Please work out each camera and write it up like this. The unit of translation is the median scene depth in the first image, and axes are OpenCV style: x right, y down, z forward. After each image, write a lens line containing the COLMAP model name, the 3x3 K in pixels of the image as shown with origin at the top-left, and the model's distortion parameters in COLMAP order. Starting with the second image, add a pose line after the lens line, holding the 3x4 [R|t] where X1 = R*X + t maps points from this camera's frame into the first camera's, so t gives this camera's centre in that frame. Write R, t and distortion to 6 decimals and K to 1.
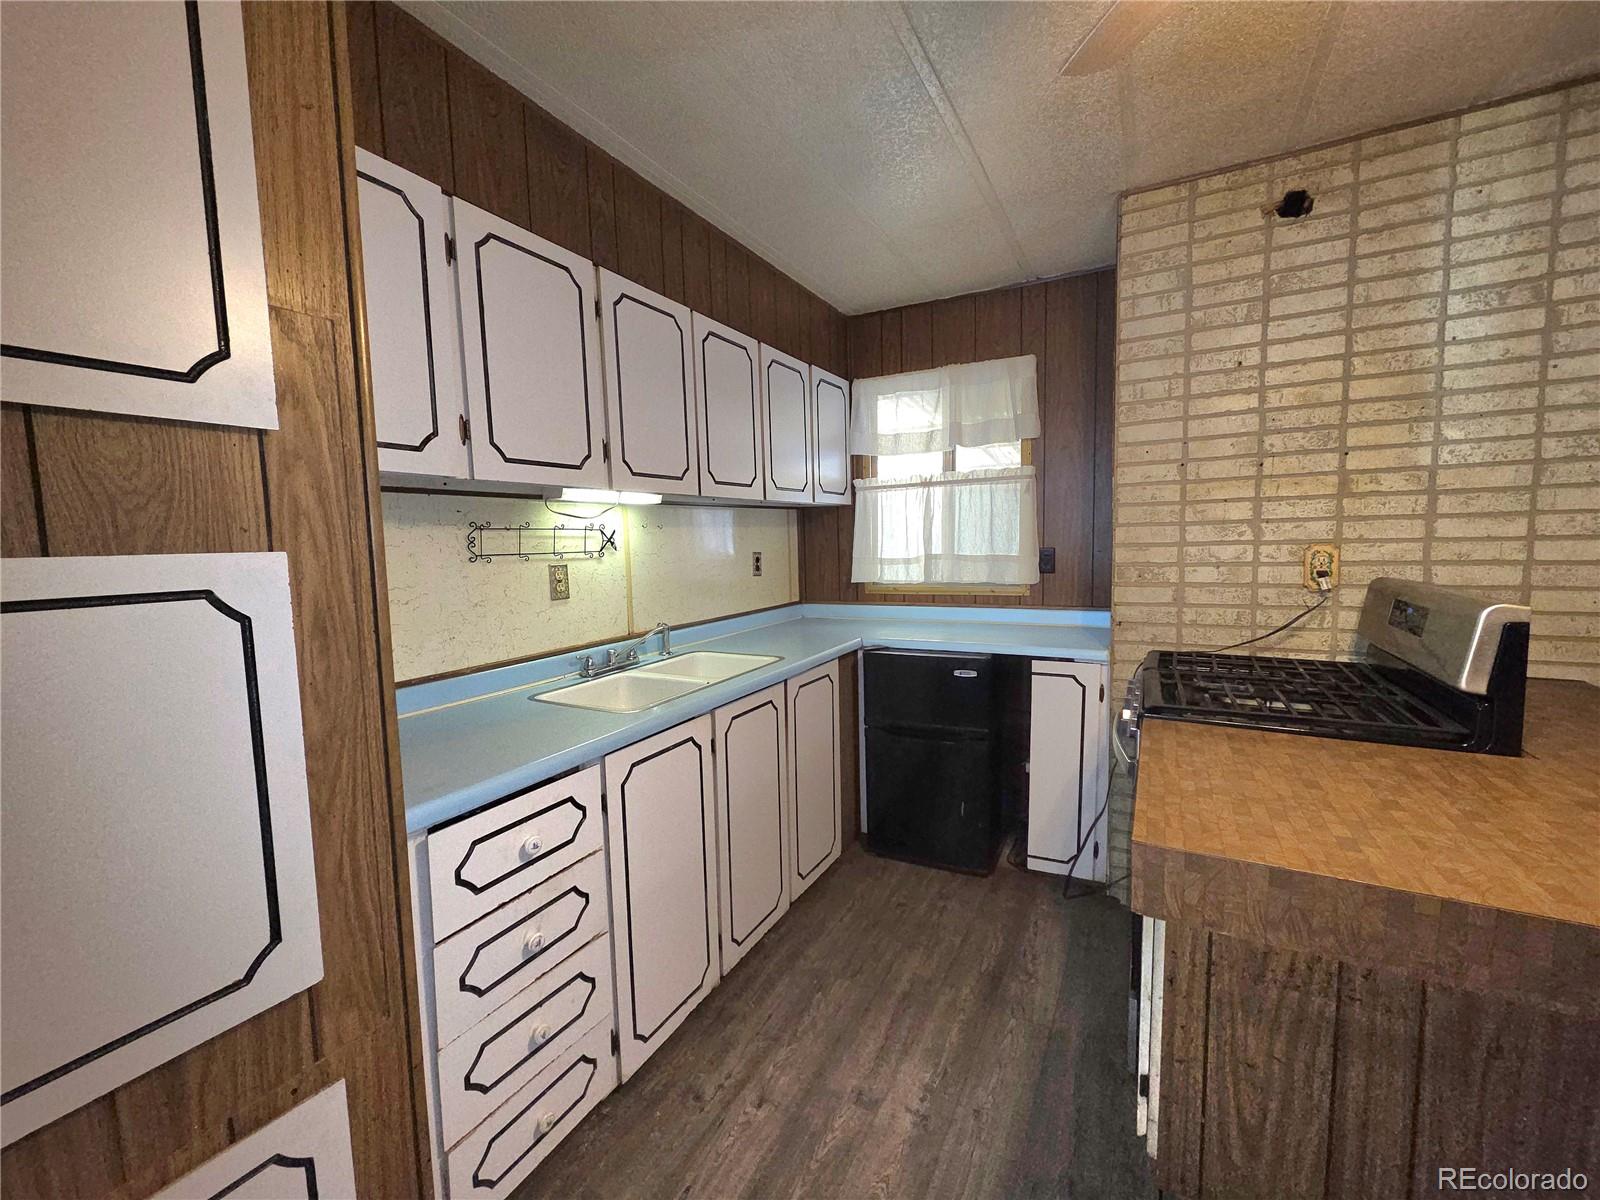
lens RADIAL K [[655.6, 0, 794.0], [0, 655.6, 598.7], [0, 0, 1]] dist [0.004568, -0.002241]
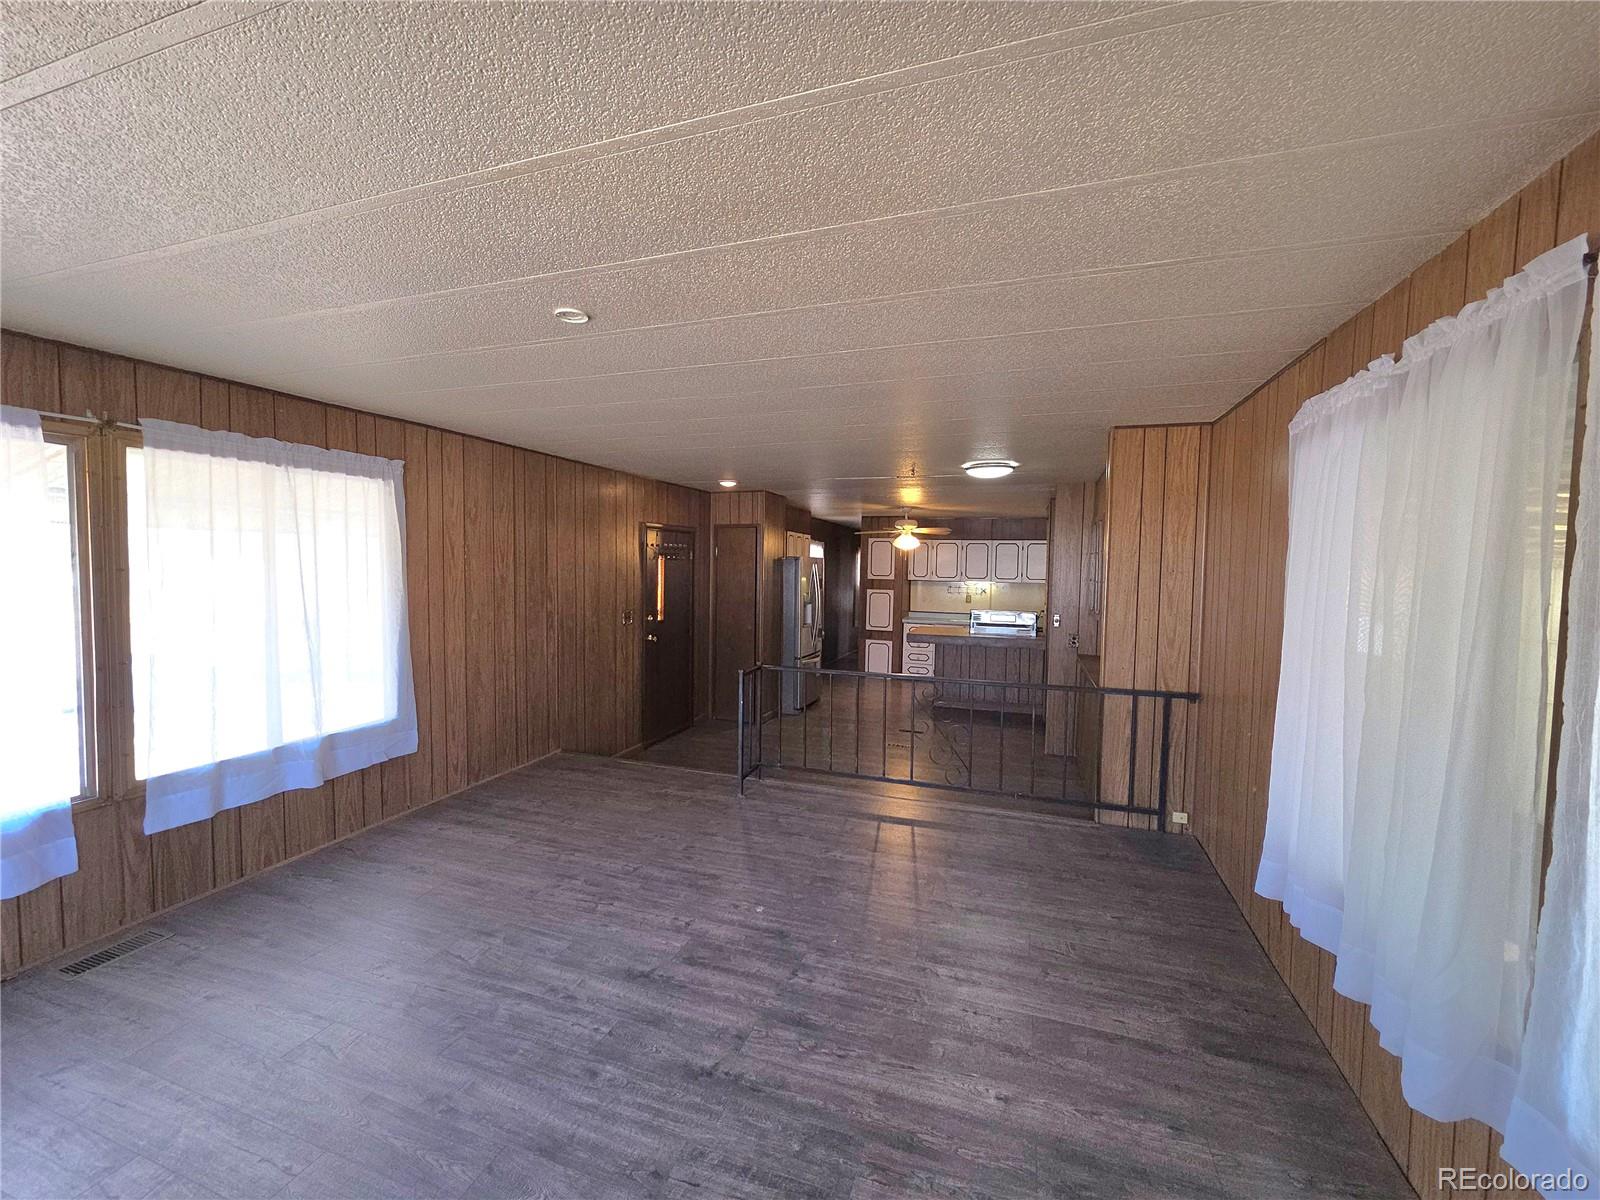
lens RADIAL K [[655.6, 0, 793.1], [0, 655.6, 603.8], [0, 0, 1]] dist [0.004568, -0.002241]
pose [[0.147574, 0.074061, -0.986274, 4.454339], [-0.114335, 0.991784, 0.057367, -0.129559], [0.982420, 0.104300, 0.154830, -1.057904]]
